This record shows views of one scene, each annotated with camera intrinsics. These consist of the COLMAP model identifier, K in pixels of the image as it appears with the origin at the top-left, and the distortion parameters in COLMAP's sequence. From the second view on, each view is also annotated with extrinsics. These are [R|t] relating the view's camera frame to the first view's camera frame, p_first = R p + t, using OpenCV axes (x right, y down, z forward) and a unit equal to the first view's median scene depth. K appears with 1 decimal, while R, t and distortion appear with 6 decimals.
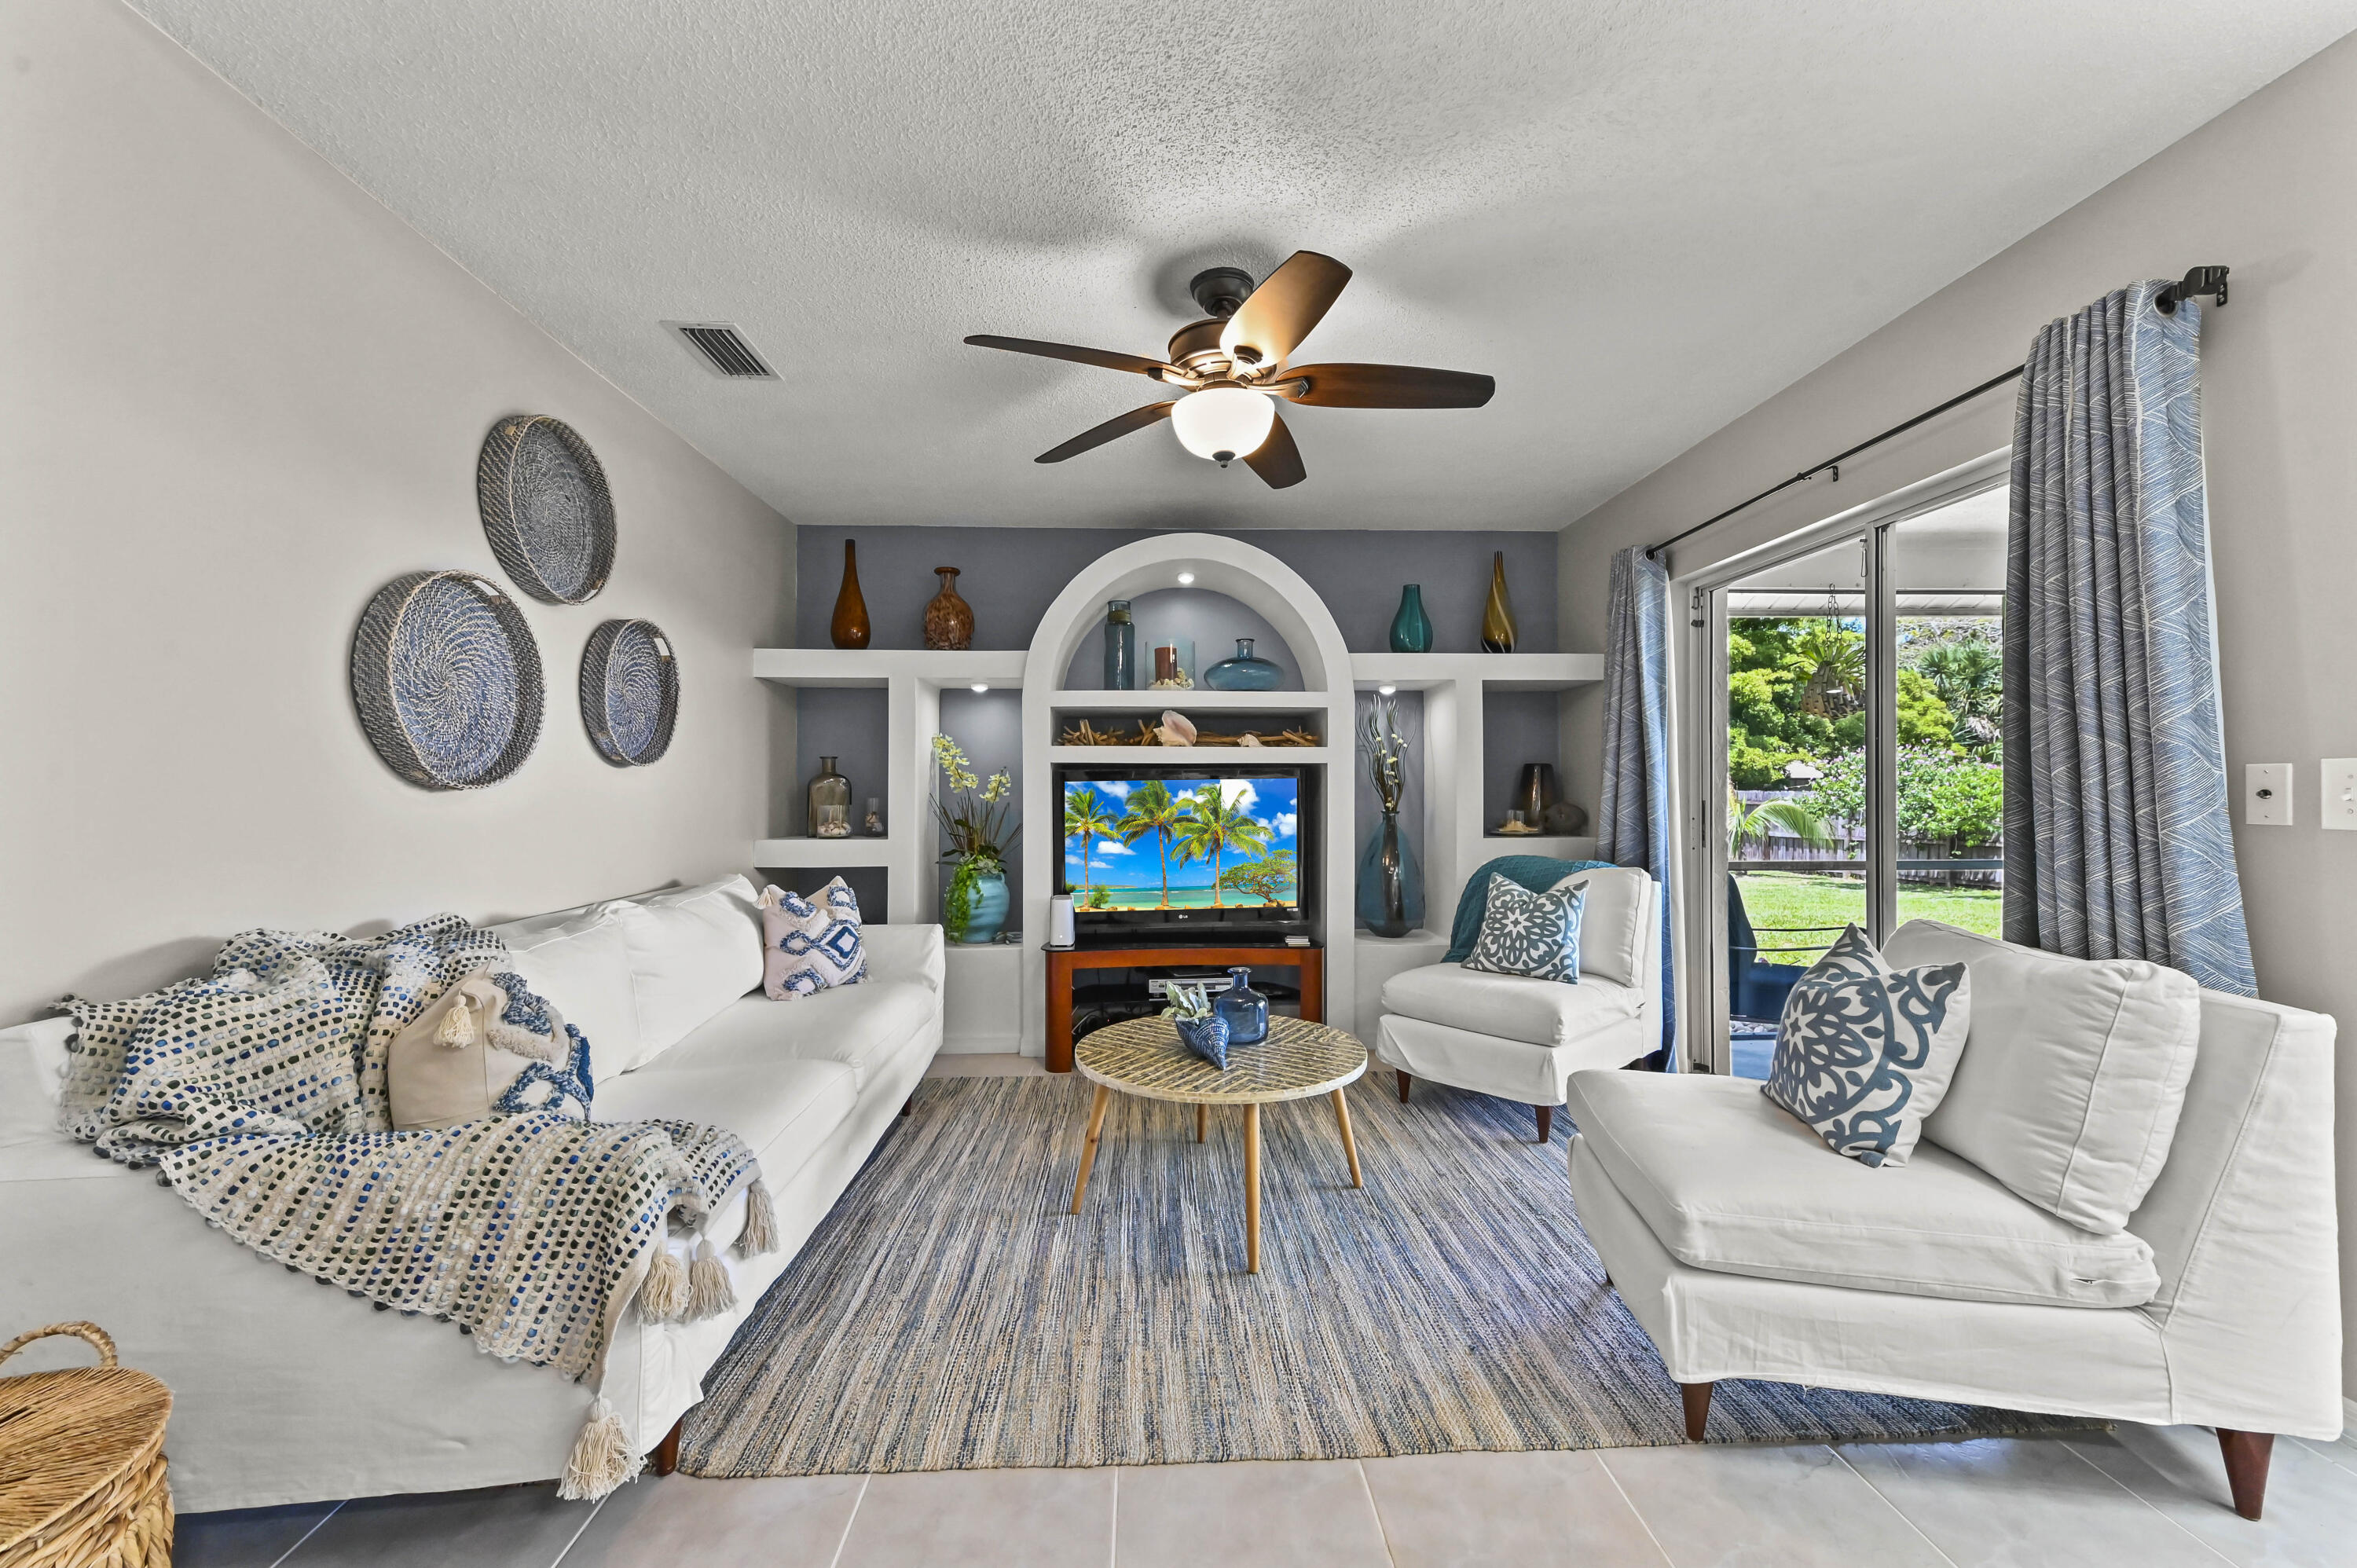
lens RADIAL K [[941.7, 0, 1157.3], [0, 941.7, 787.6], [0, 0, 1]] dist [0.007812, 0.001961]
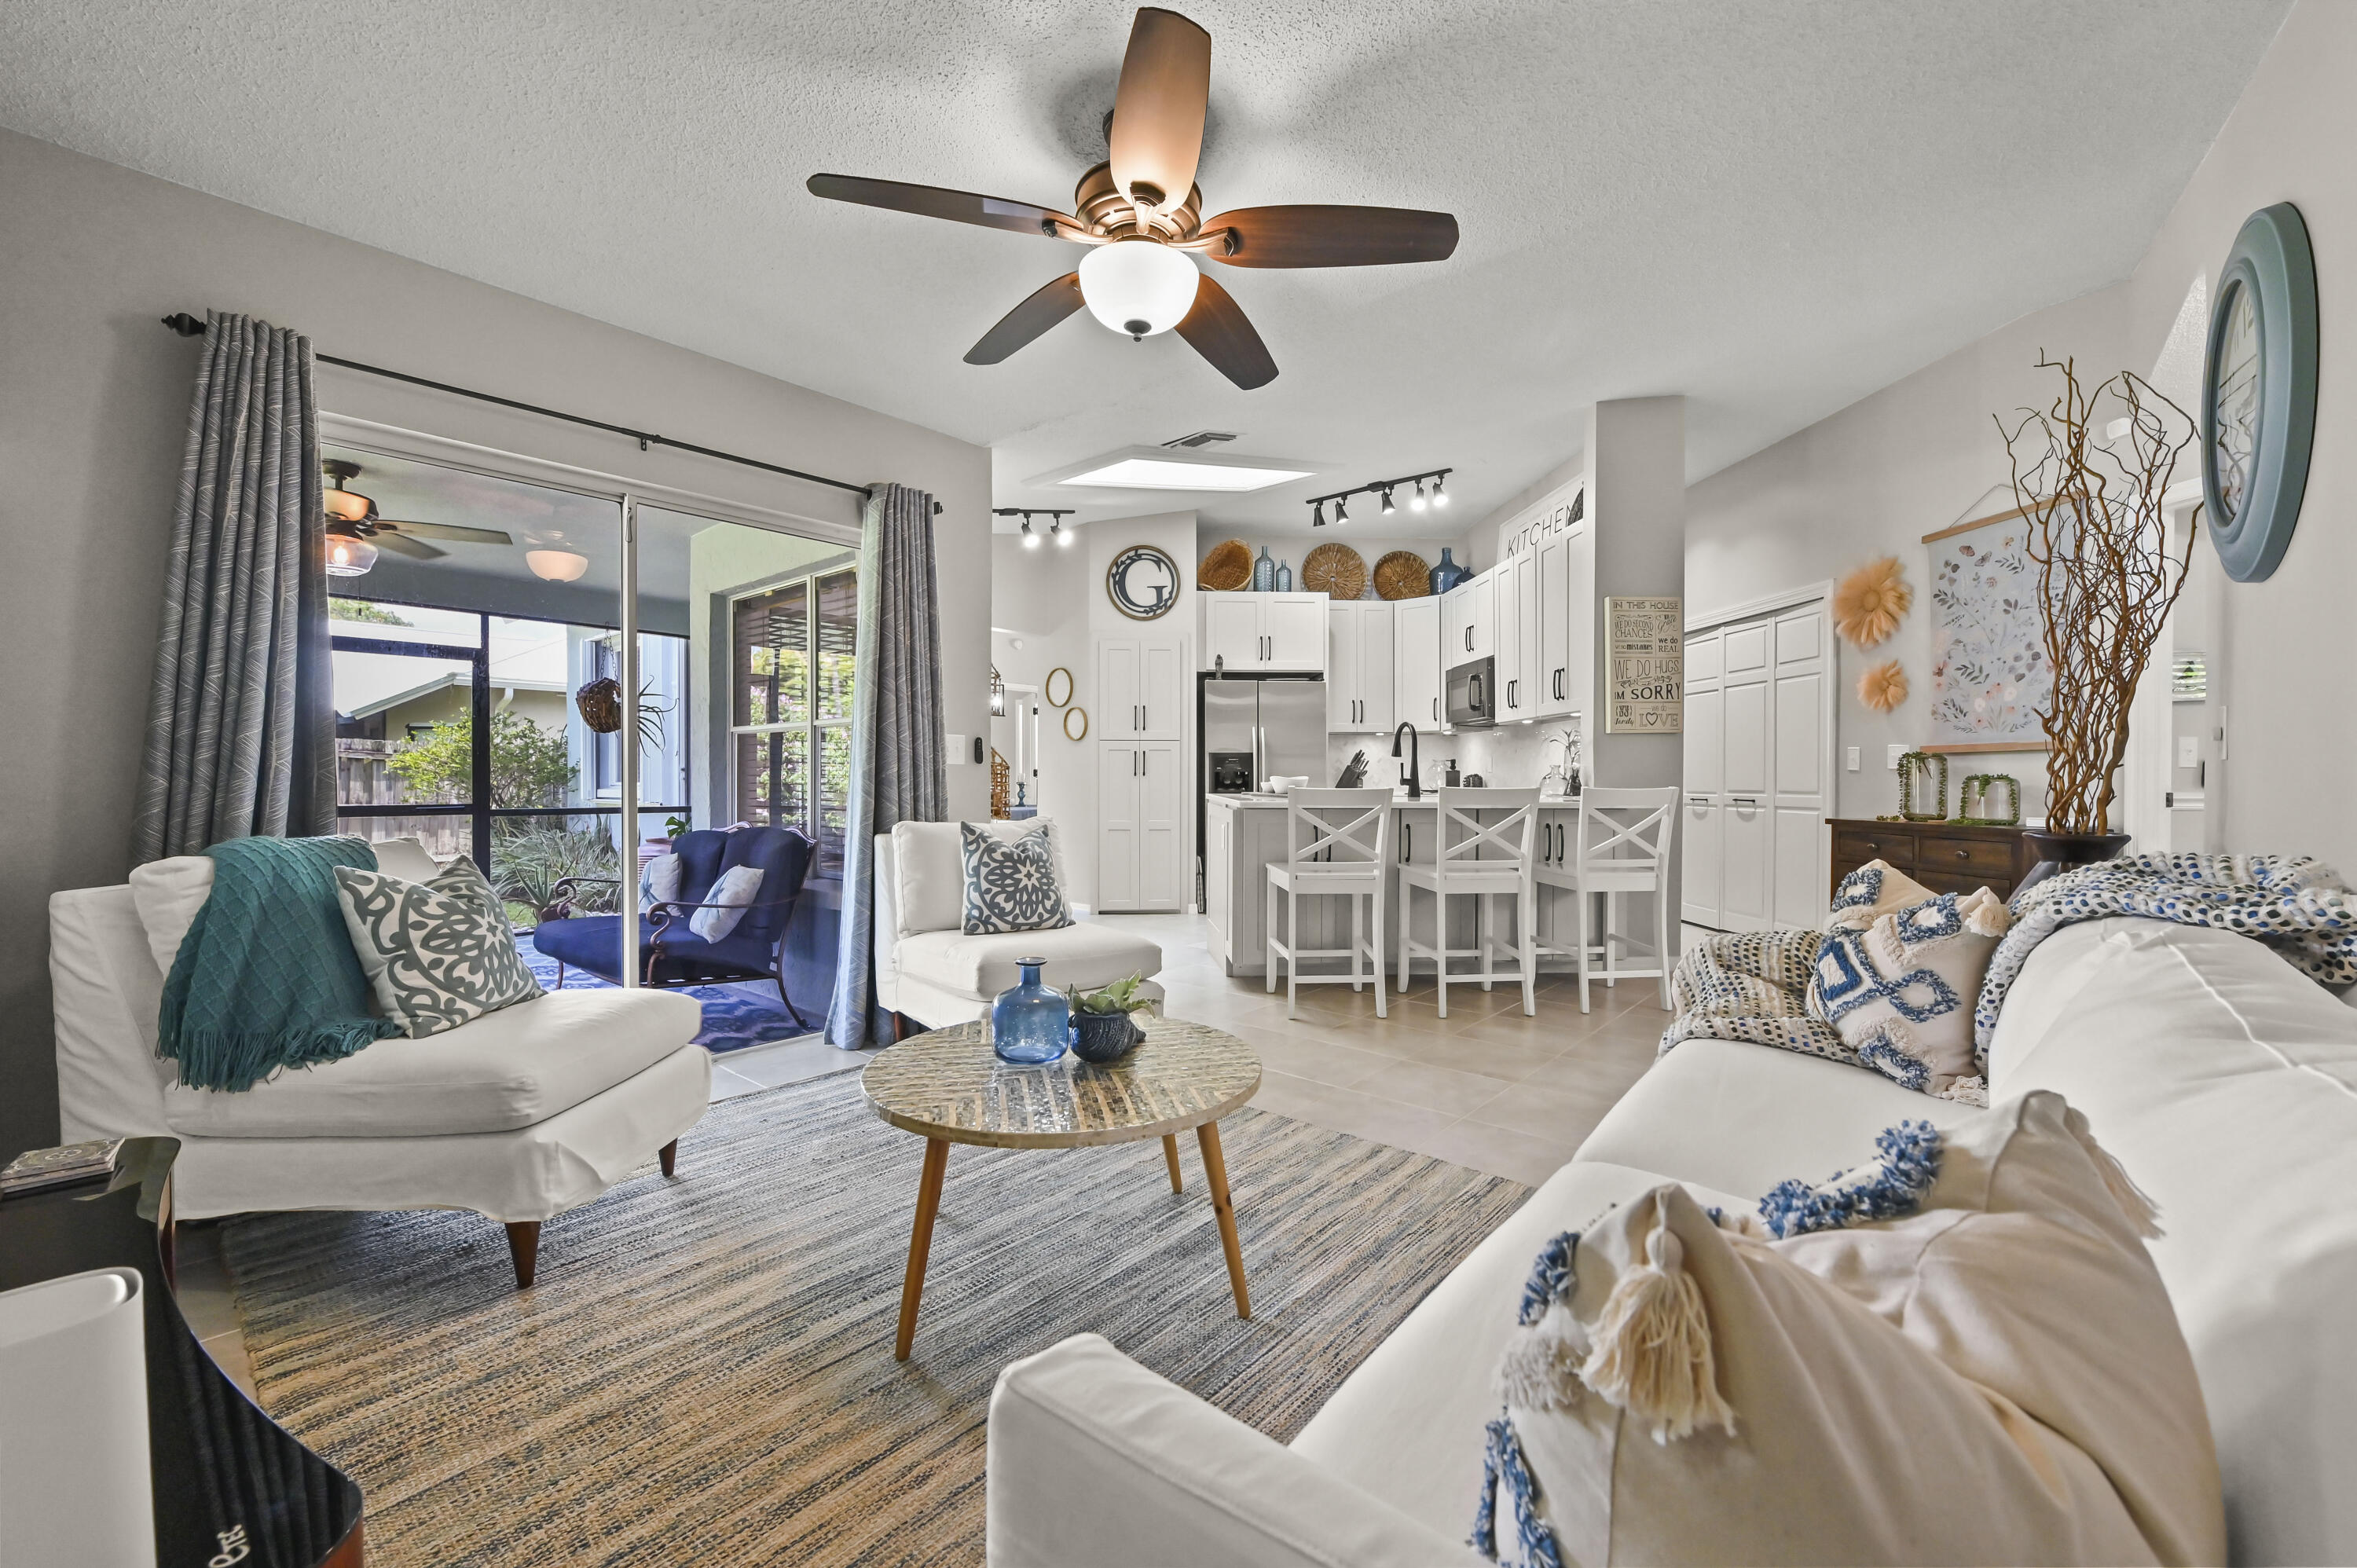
lens RADIAL K [[941.7, 0, 1184.0], [0, 941.7, 784.2], [0, 0, 1]] dist [0.007812, 0.001961]
pose [[-0.744608, 0.001884, 0.667499, -0.496183], [0.001310, 0.999998, -0.001361, 0.061396], [-0.667500, -0.000139, -0.744610, 1.473227]]
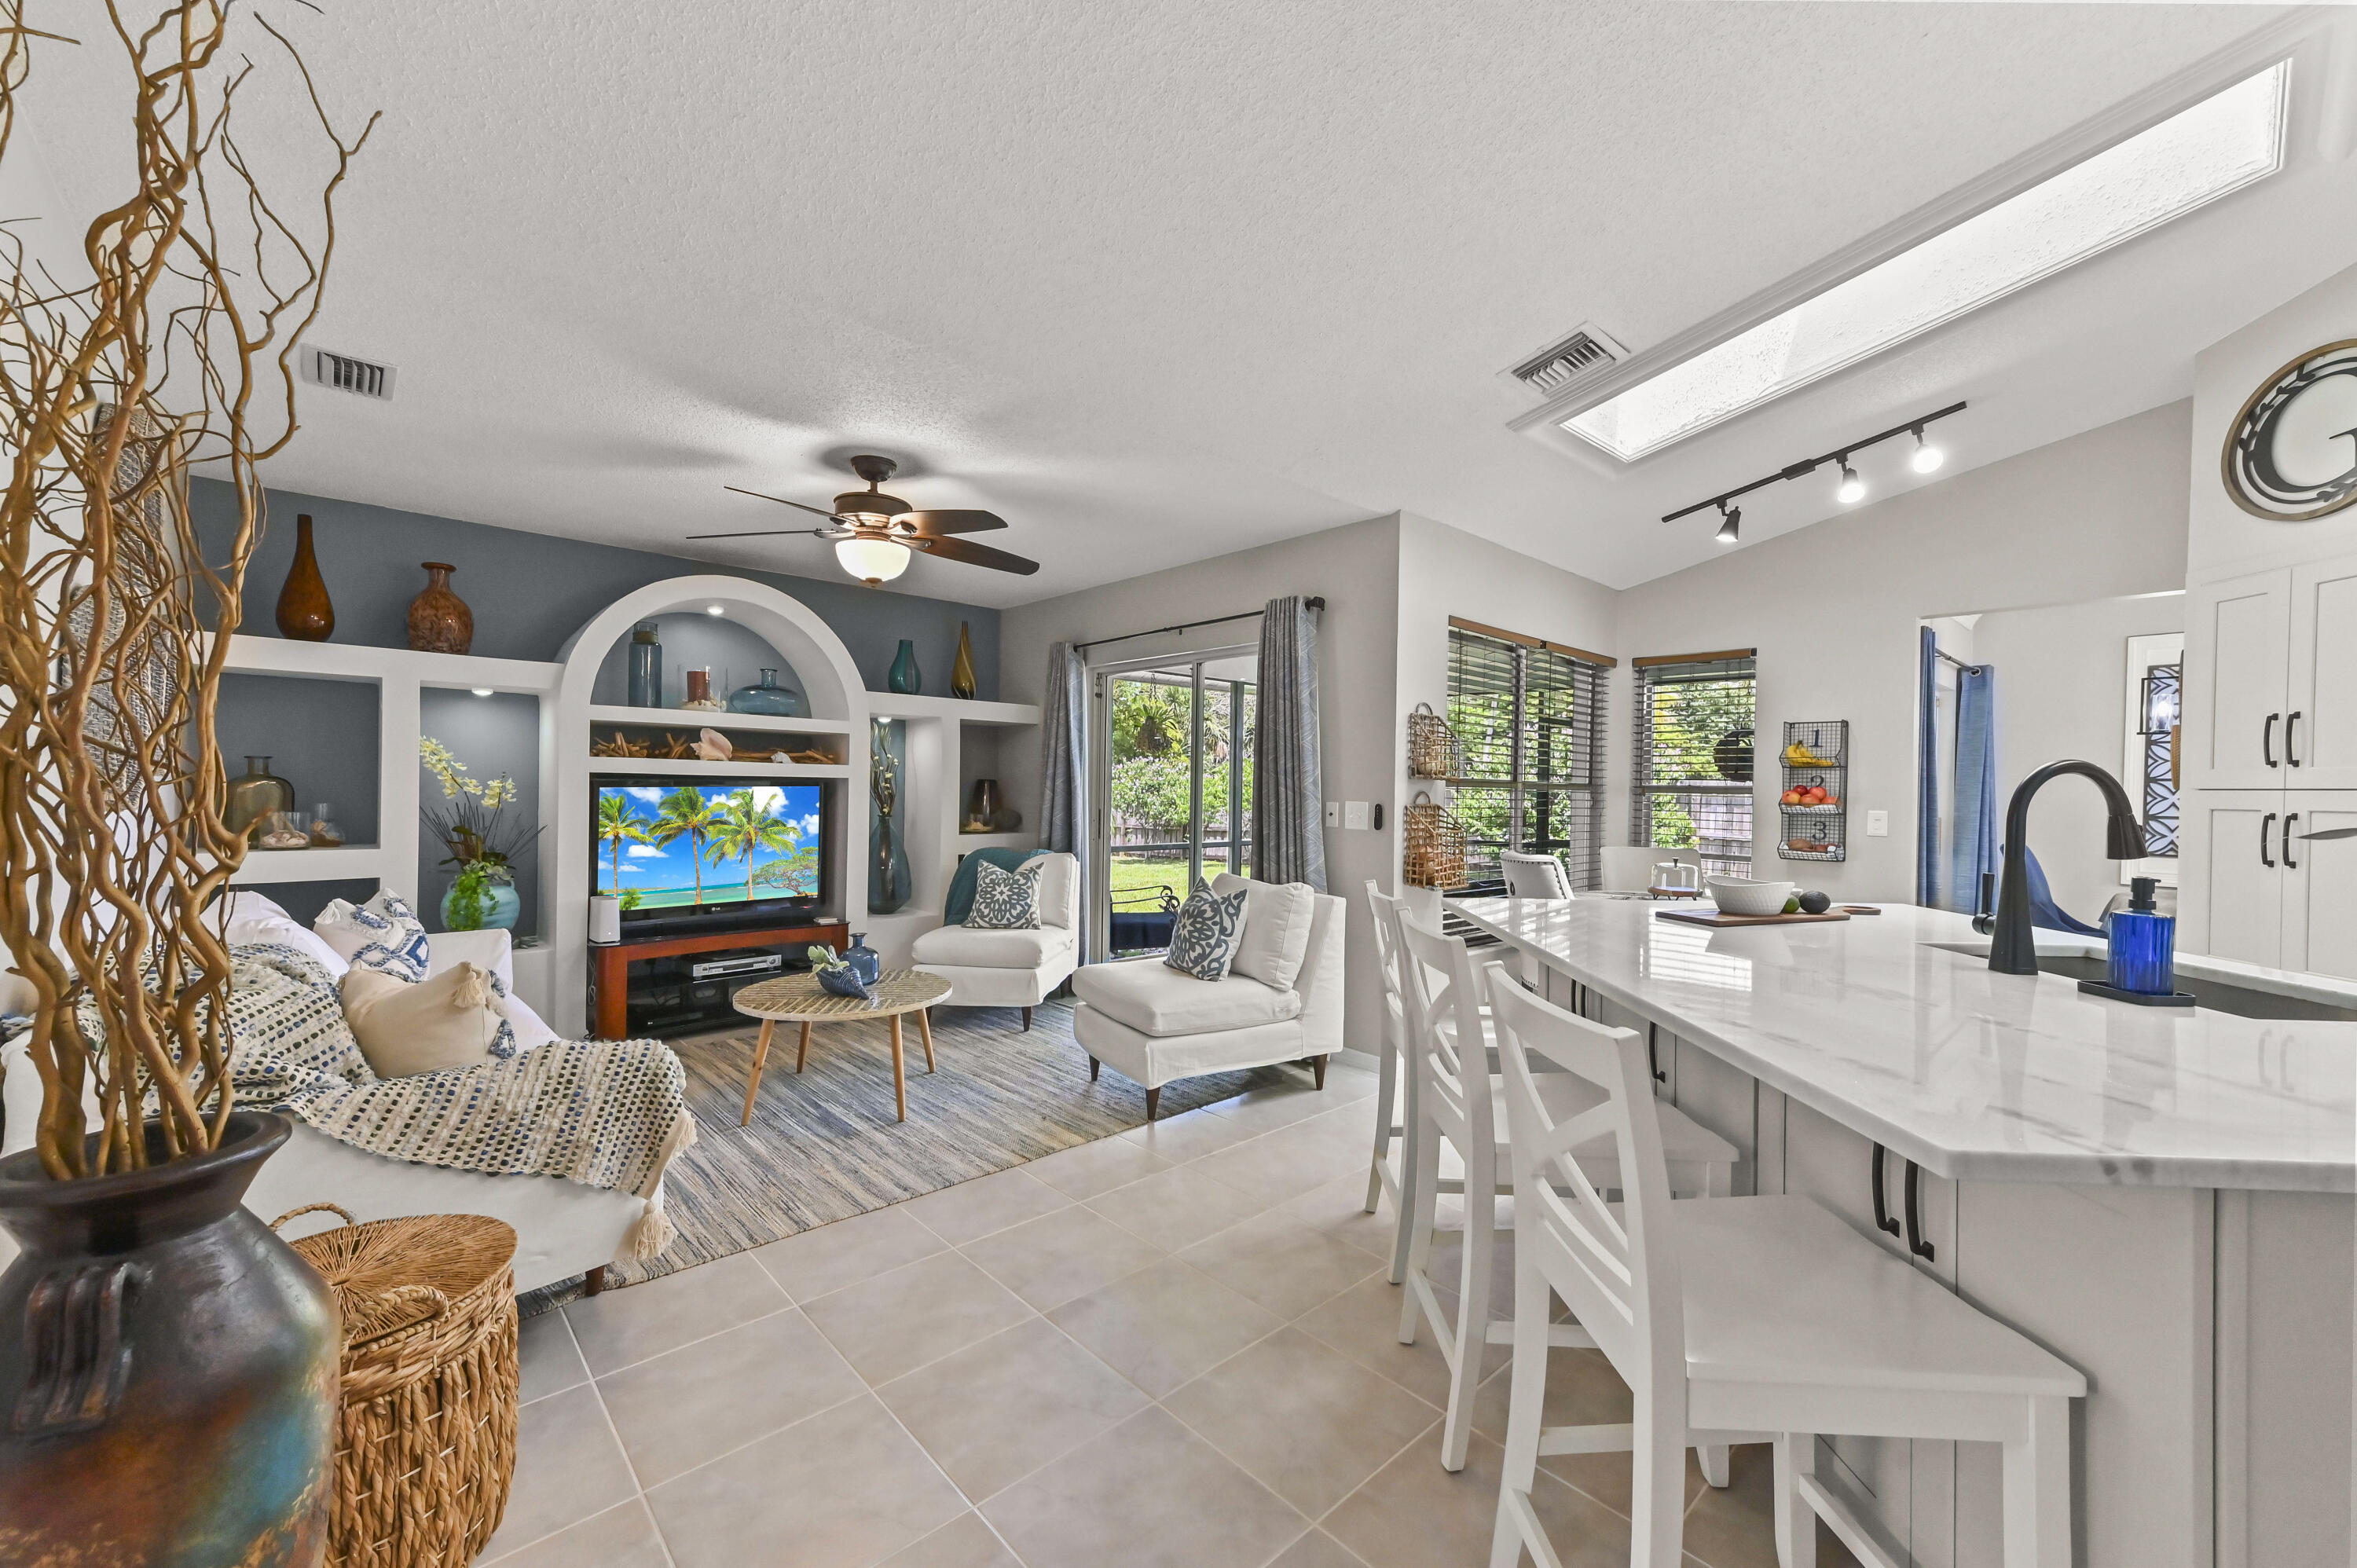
lens RADIAL K [[941.7, 0, 1193.3], [0, 941.7, 782.9], [0, 0, 1]] dist [0.007812, 0.001961]
pose [[0.754280, 0.017467, 0.656320, -0.476739], [-0.020598, 0.999784, -0.002936, -0.040515], [-0.656229, -0.011304, 0.754477, -0.404984]]
